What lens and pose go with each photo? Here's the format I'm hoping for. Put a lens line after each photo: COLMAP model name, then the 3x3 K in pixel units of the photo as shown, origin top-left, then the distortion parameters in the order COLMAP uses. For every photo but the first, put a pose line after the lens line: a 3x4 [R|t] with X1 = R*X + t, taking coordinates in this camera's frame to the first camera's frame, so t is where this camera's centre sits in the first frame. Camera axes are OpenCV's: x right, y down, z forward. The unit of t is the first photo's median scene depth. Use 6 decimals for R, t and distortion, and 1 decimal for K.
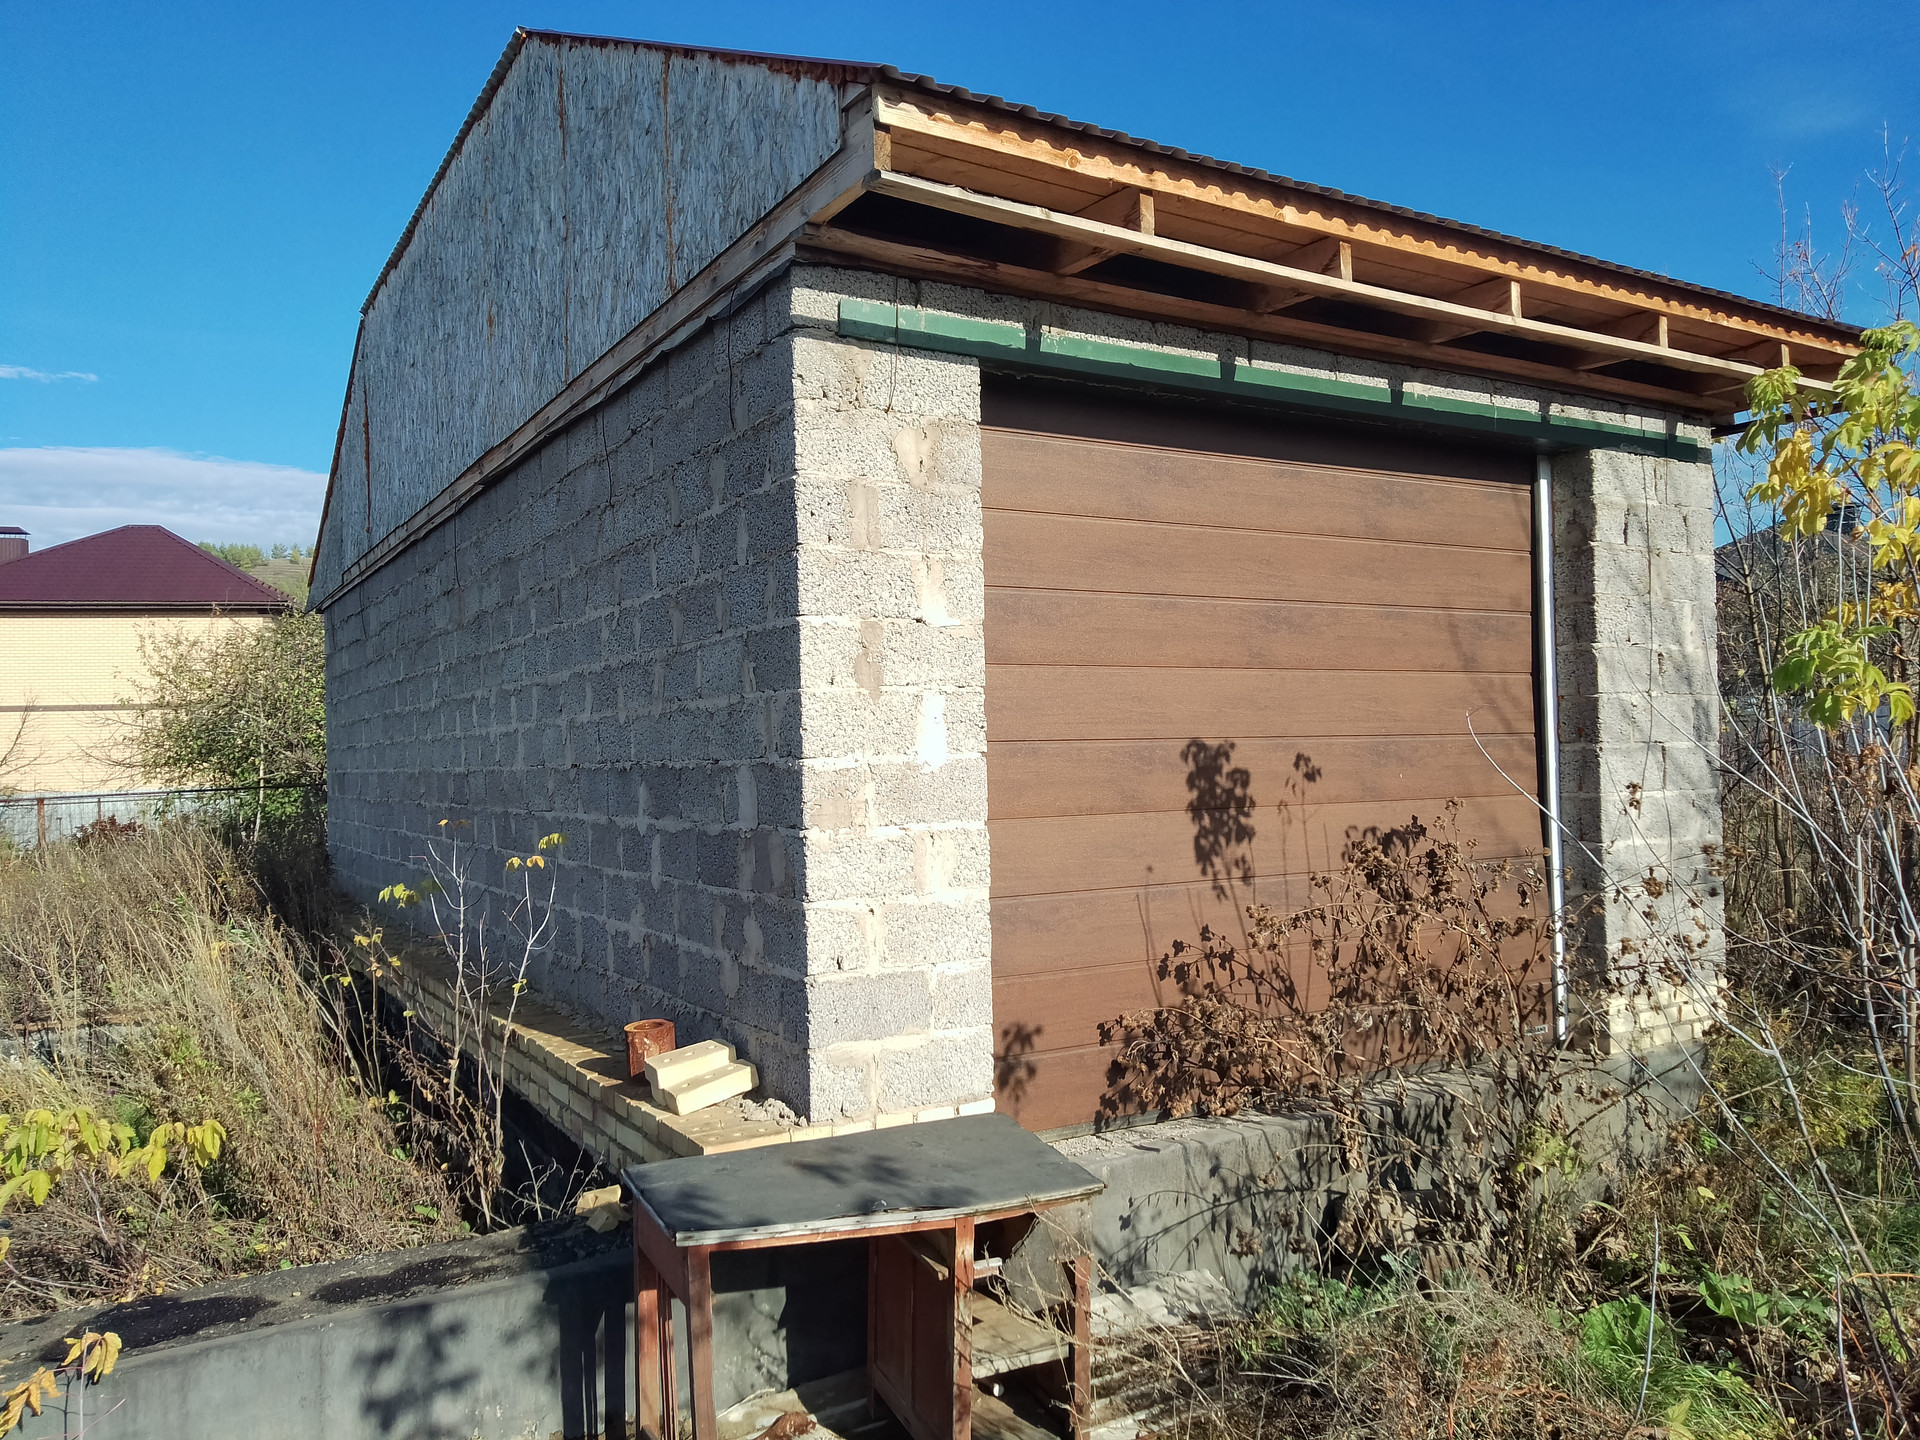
lens RADIAL K [[1408.8, 0, 958.4], [0, 1408.8, 726.7], [0, 0, 1]] dist [0.055749, -0.075953]
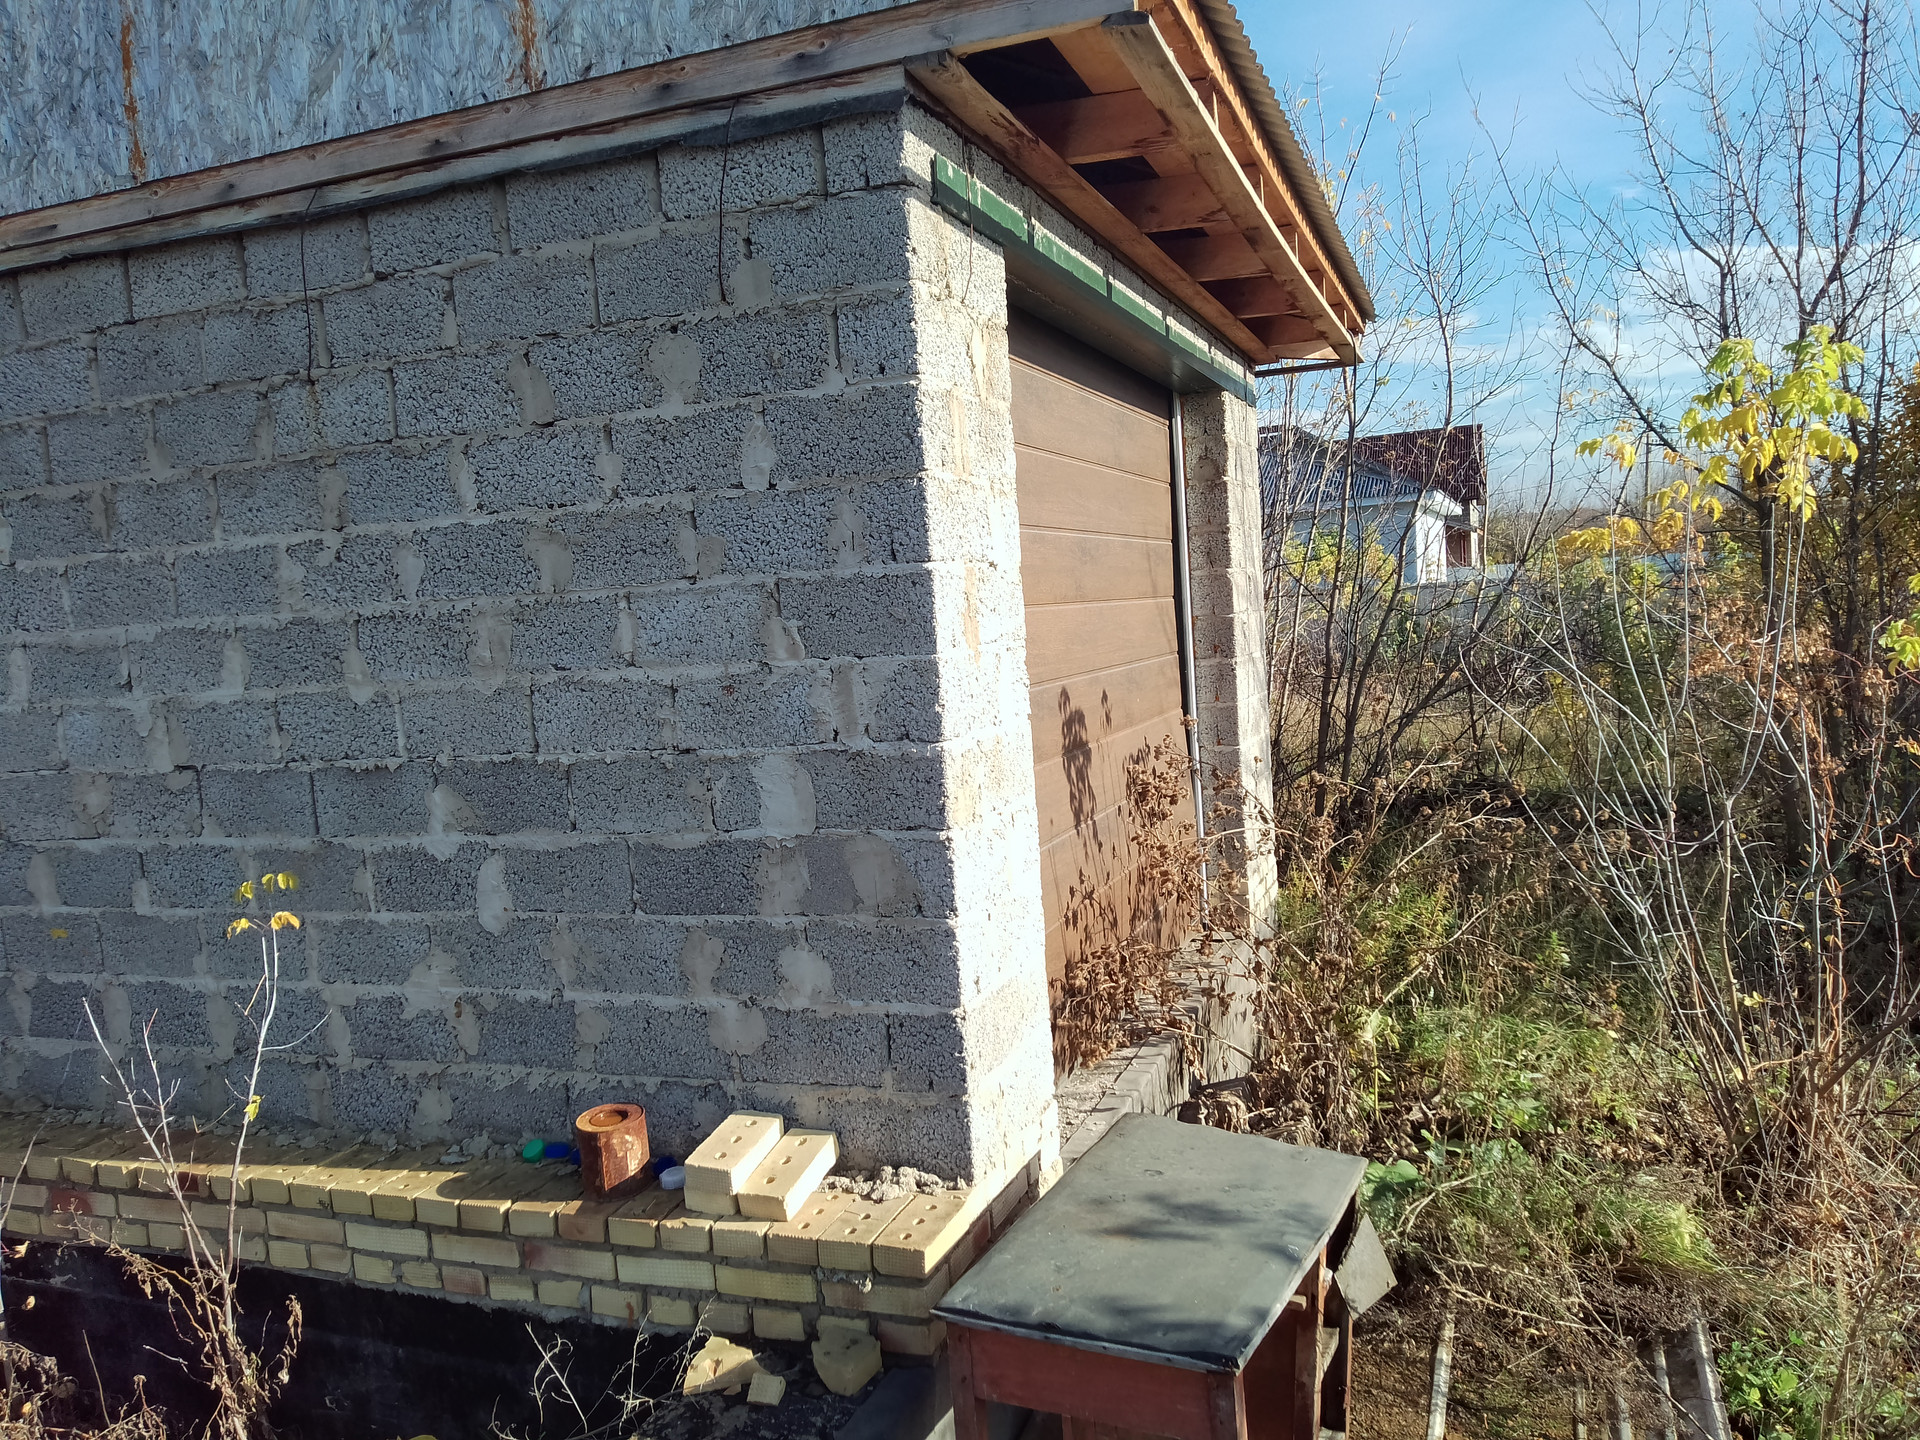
lens RADIAL K [[1408.8, 0, 974.6], [0, 1408.8, 722.3], [0, 0, 1]] dist [0.055749, -0.075953]
pose [[0.783199, -0.079168, 0.616711, -0.448745], [0.036288, 0.995990, 0.081772, -0.040481], [-0.620712, -0.041665, 0.782931, 0.278836]]
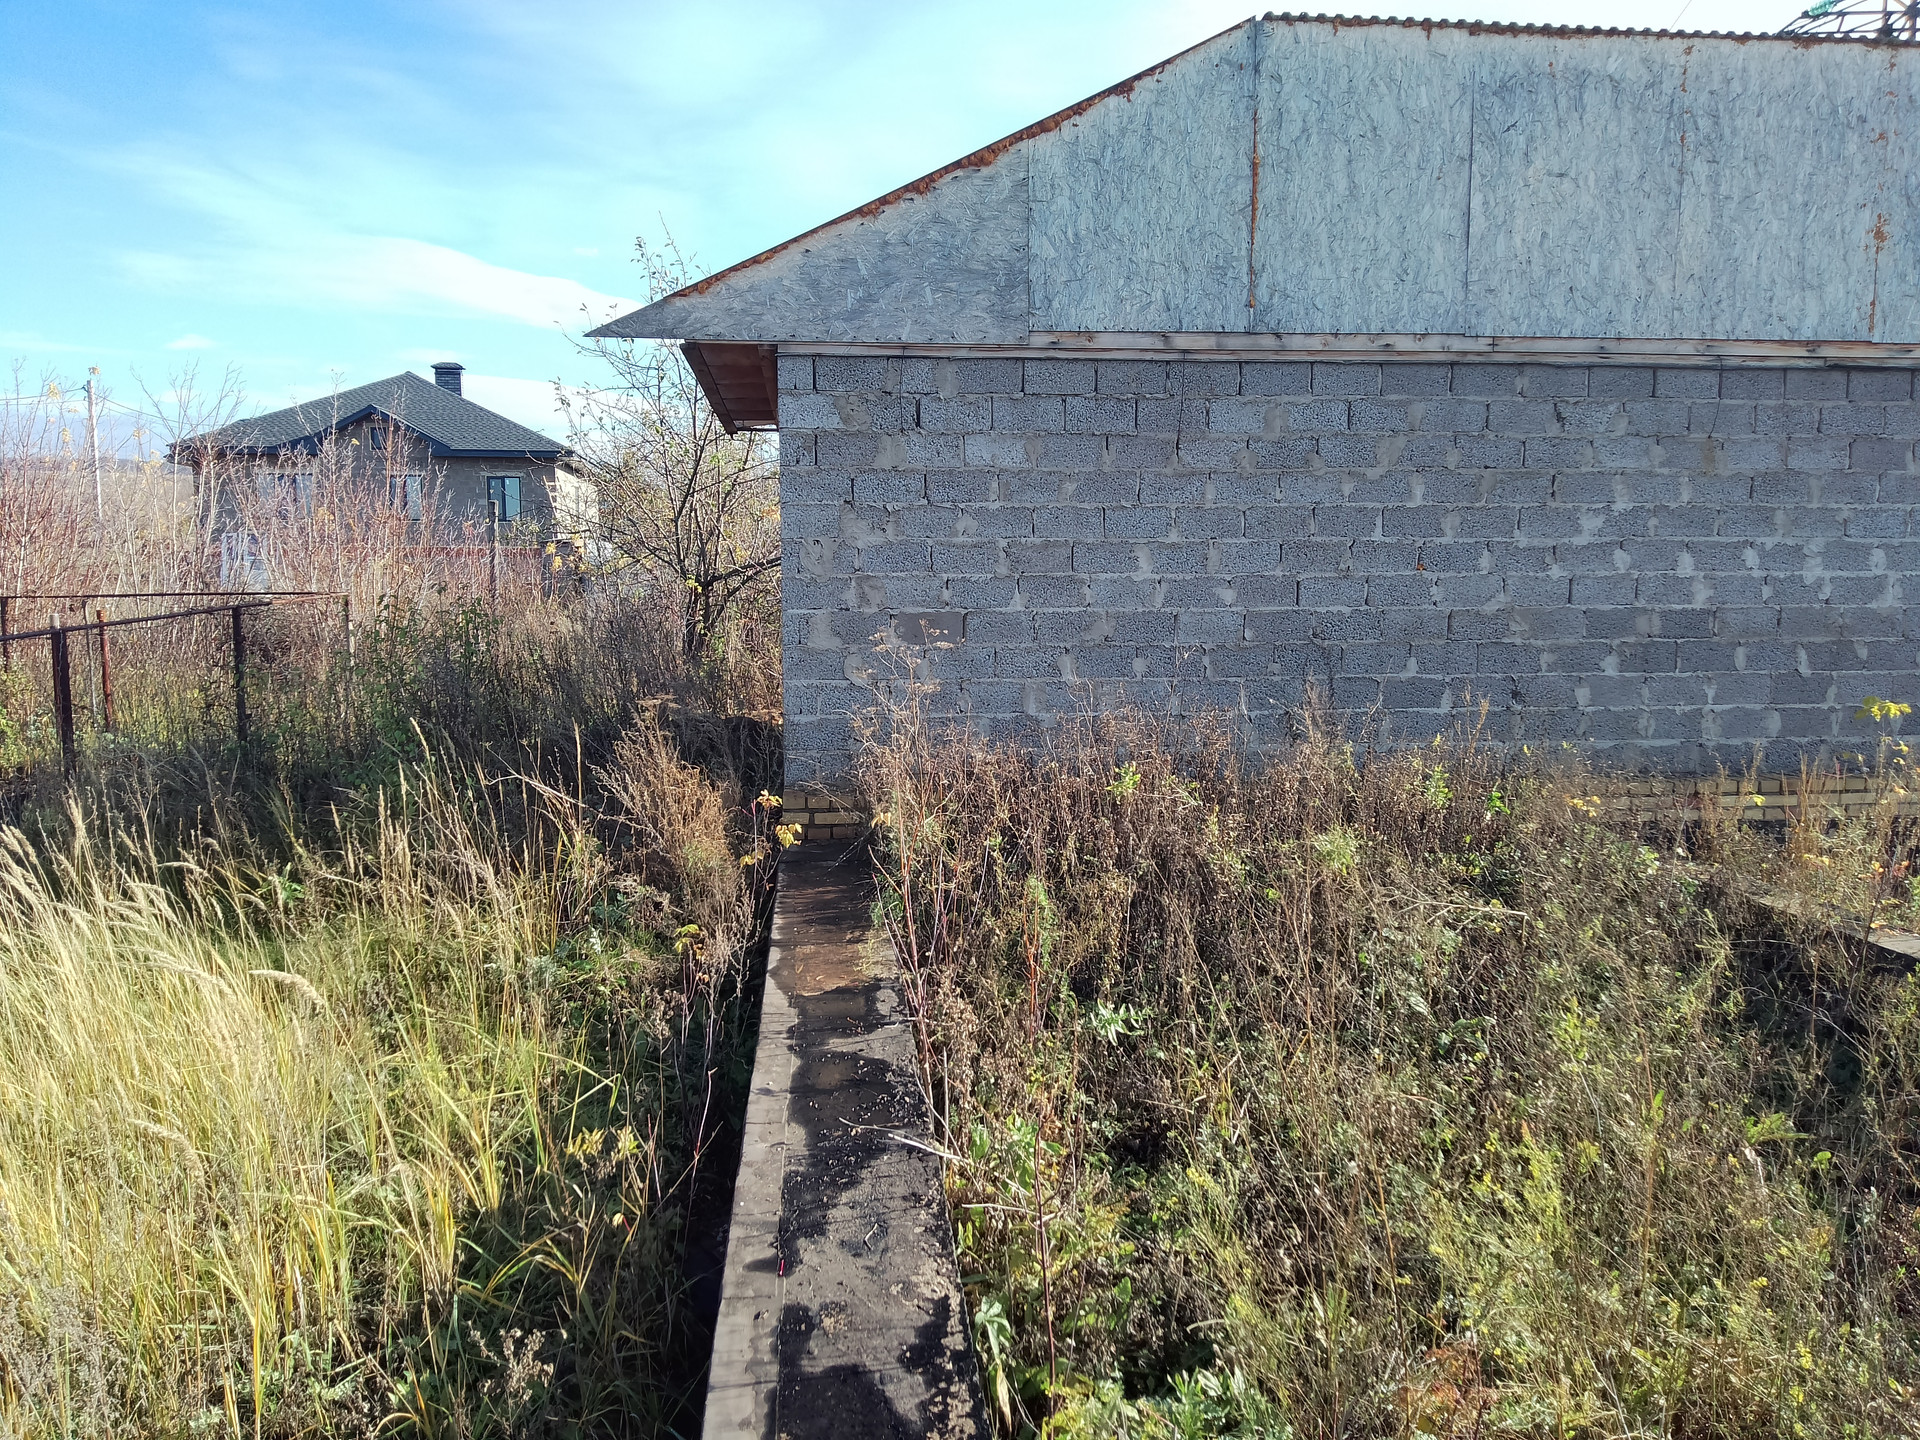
lens RADIAL K [[1408.8, 0, 947.8], [0, 1408.8, 734.8], [0, 0, 1]] dist [0.055749, -0.075953]
pose [[0.430766, -0.073929, 0.899430, -2.413055], [-0.025964, 0.995211, 0.094237, 0.059980], [-0.902090, -0.063947, 0.426784, 1.577433]]
